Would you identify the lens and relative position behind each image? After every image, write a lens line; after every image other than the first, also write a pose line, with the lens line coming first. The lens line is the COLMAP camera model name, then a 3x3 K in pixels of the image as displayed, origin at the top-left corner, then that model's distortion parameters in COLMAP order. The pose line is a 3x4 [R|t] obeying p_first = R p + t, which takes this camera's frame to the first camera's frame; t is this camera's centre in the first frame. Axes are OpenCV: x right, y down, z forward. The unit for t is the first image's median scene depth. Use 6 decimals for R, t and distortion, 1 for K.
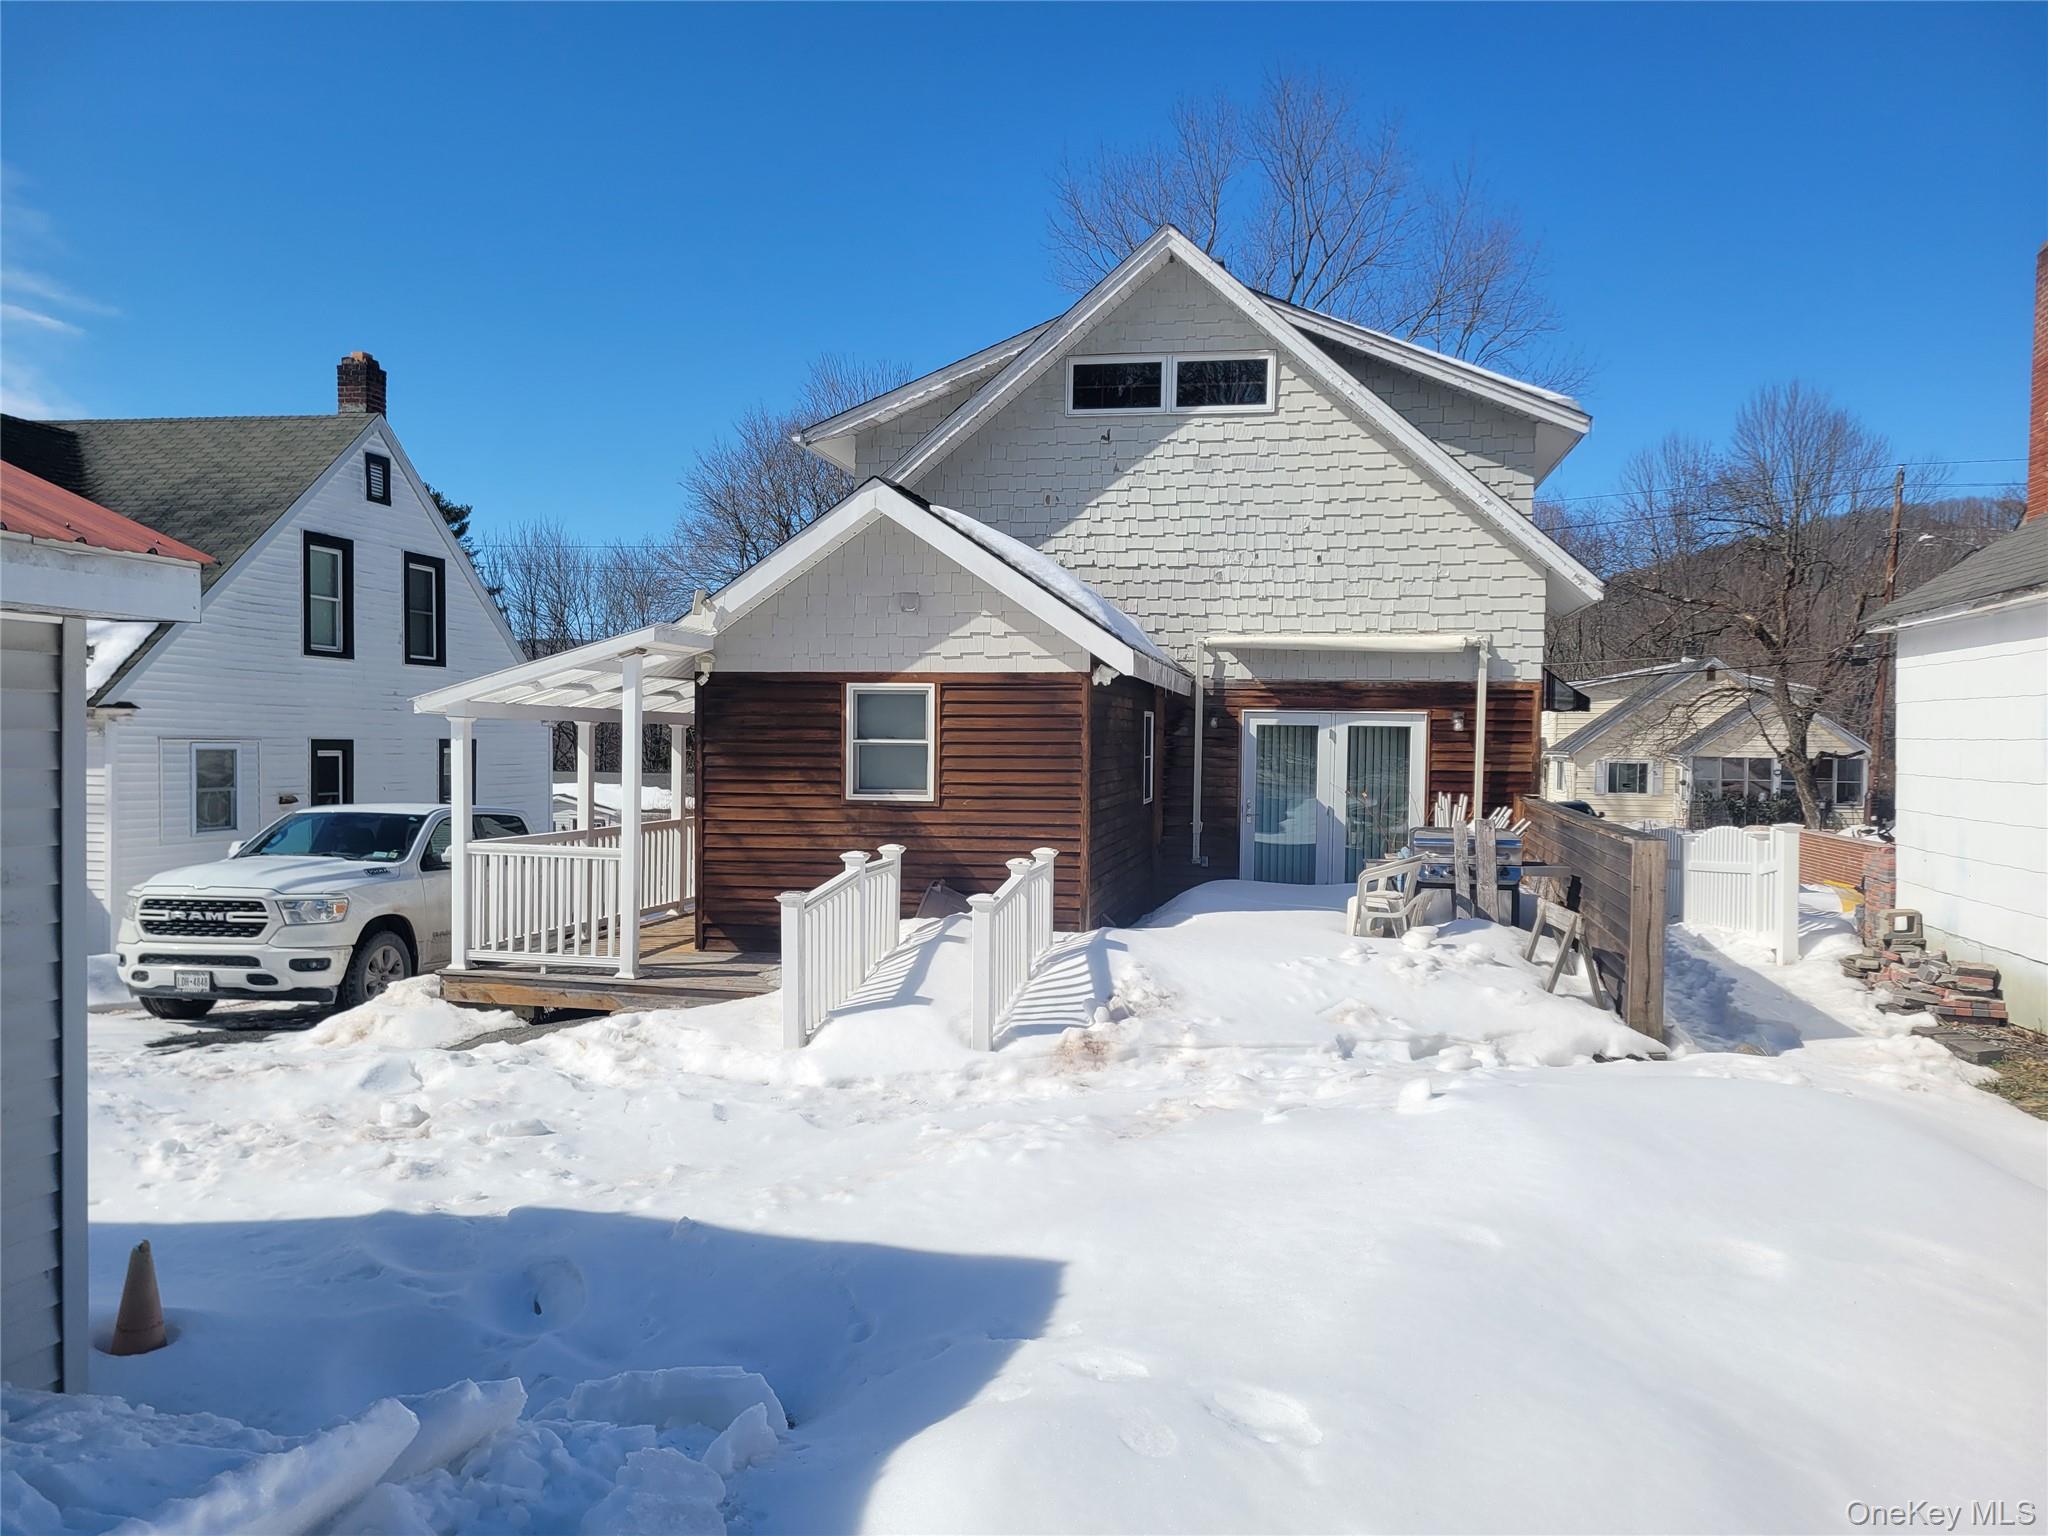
lens RADIAL K [[1431.3, 0, 1024.0], [0, 1431.3, 768.0], [0, 0, 1]] dist [0.055085, -0.002127]
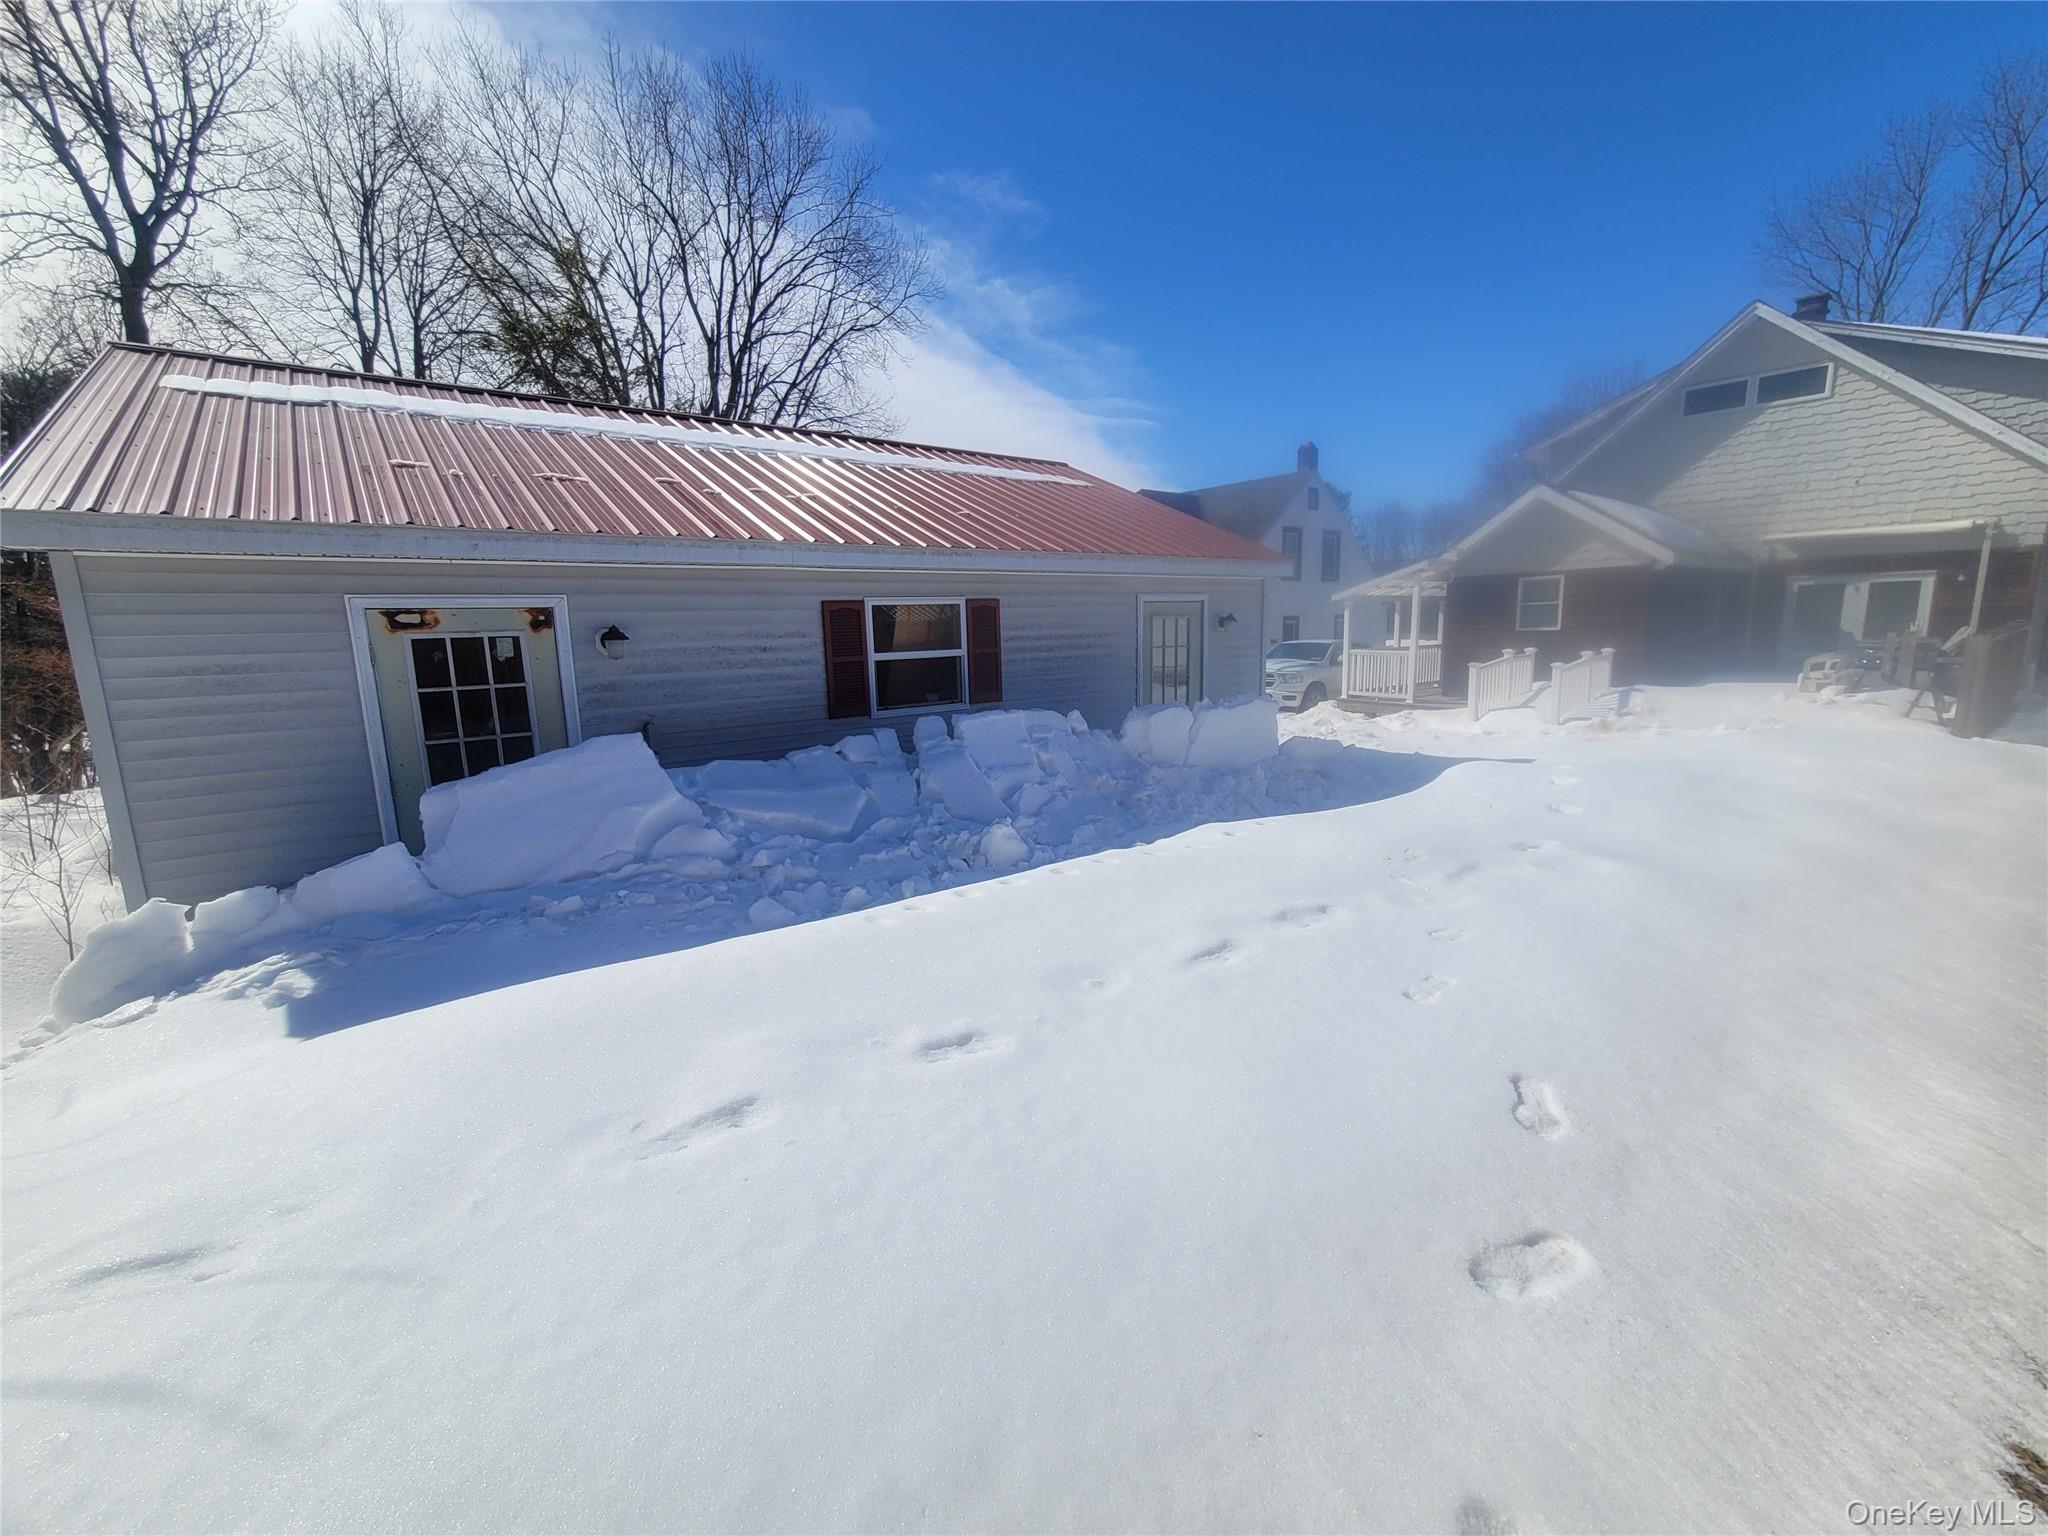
lens RADIAL K [[832.3, 0, 1024.0], [0, 832.3, 768.0], [0, 0, 1]] dist [-0.001919, -0.000303]
pose [[0.746553, 0.081689, -0.660292, 0.147234], [0.020594, 0.989121, 0.145655, 0.024404], [0.665008, -0.122337, 0.736749, -0.414333]]
